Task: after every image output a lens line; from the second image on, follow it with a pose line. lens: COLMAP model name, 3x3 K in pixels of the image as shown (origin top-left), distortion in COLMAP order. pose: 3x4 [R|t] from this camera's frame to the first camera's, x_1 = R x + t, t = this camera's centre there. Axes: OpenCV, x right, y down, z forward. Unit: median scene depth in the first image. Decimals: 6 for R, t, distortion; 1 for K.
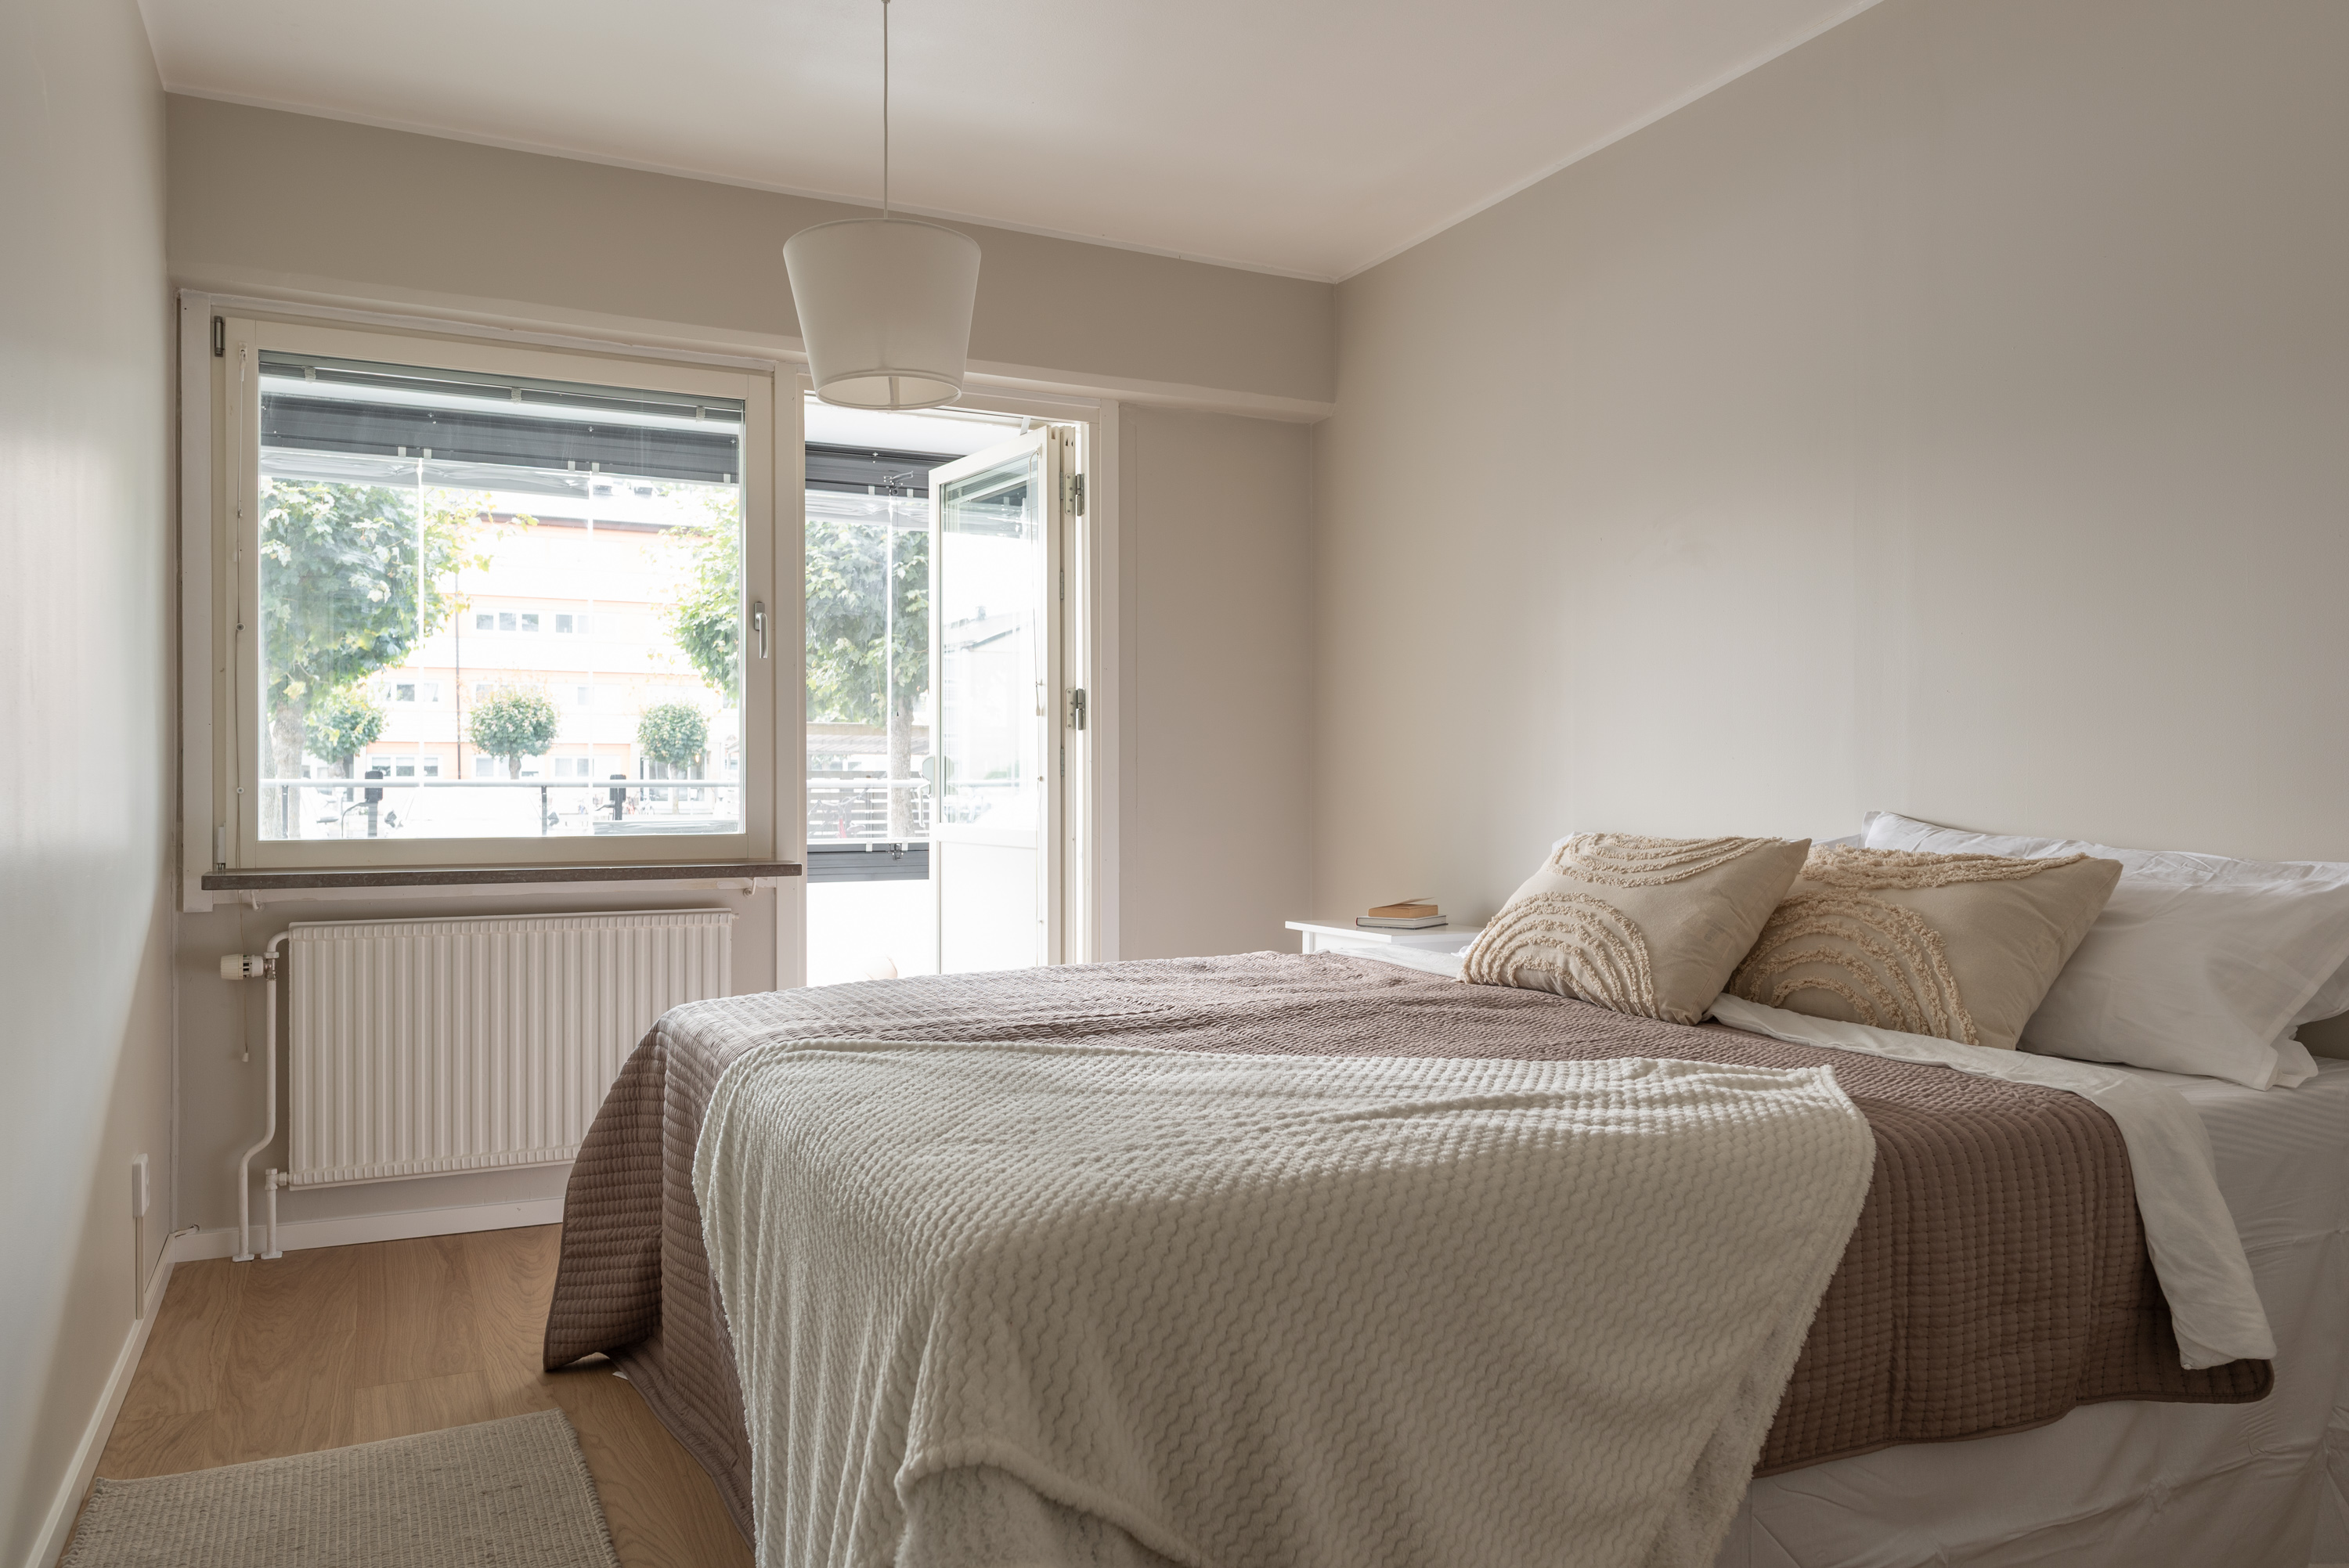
lens RADIAL K [[1646.5, 0, 1174.4], [0, 1646.5, 782.2], [0, 0, 1]] dist [-0.005404, -0.000277]
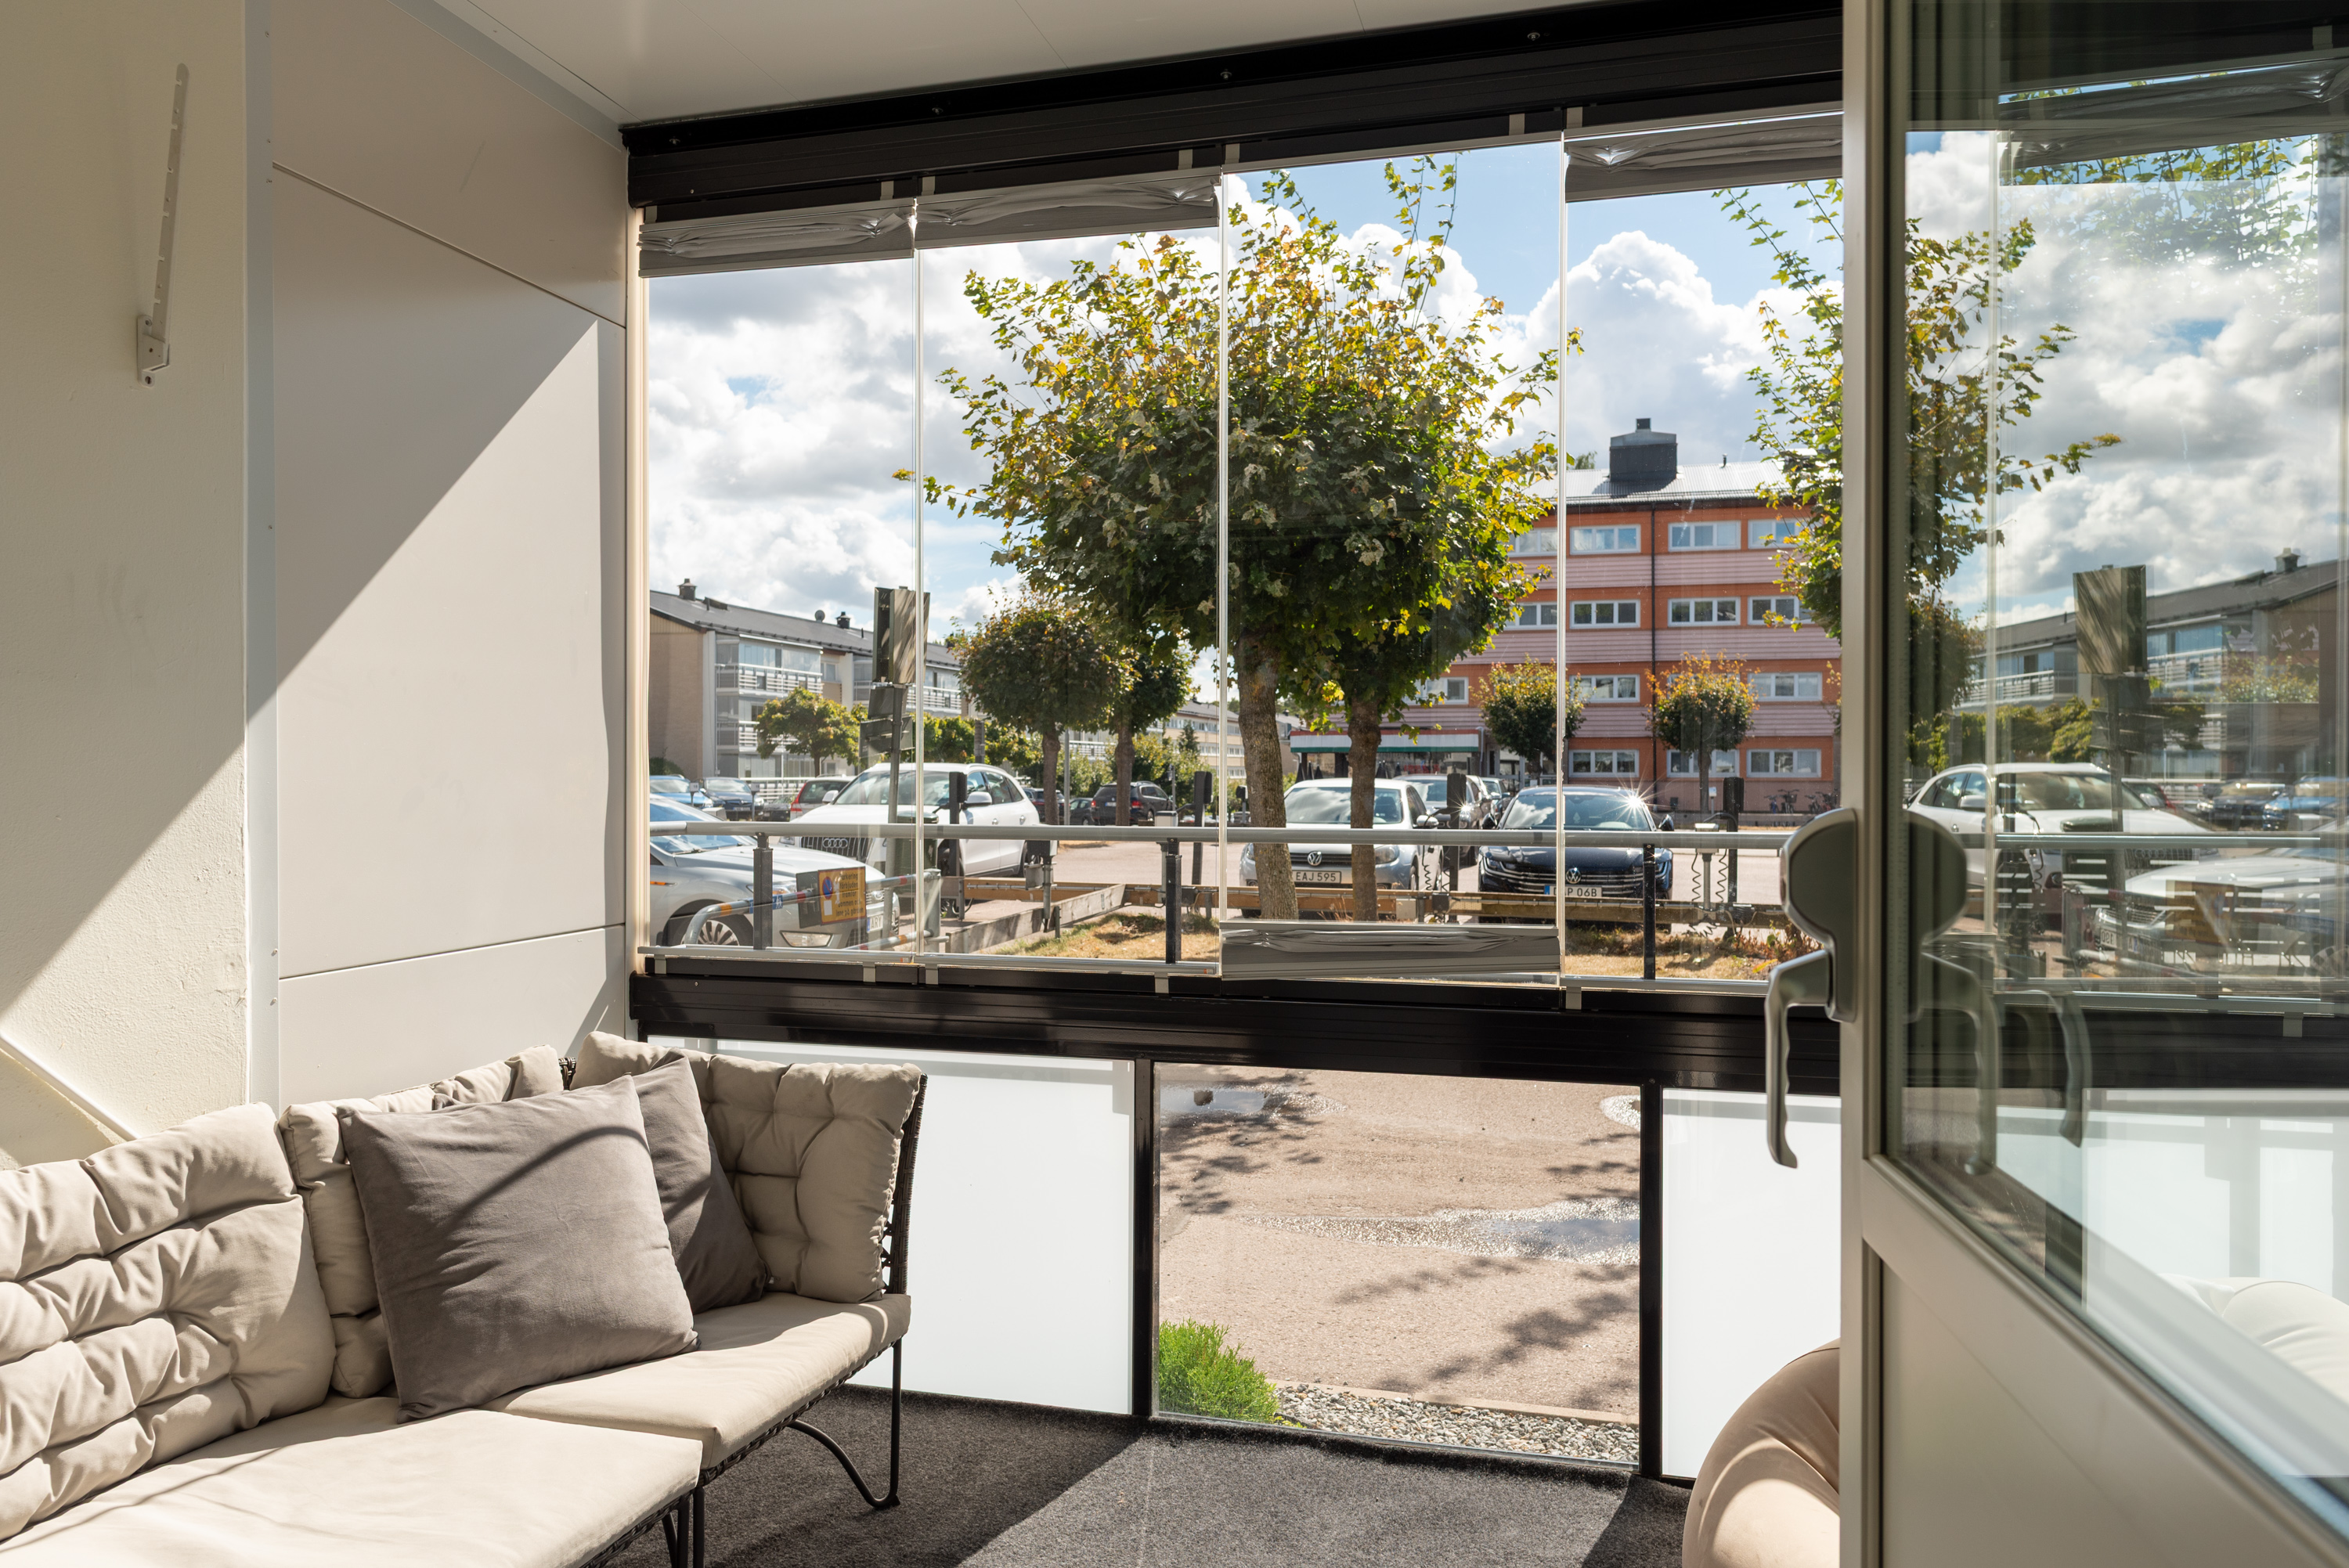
lens RADIAL K [[1646.5, 0, 1178.0], [0, 1646.5, 779.4], [0, 0, 1]] dist [-0.005404, -0.000277]
pose [[0.759283, 0.007279, -0.650720, -0.036691], [-0.004971, 0.999973, 0.005386, -0.012127], [0.650741, -0.000855, 0.759299, 0.338079]]
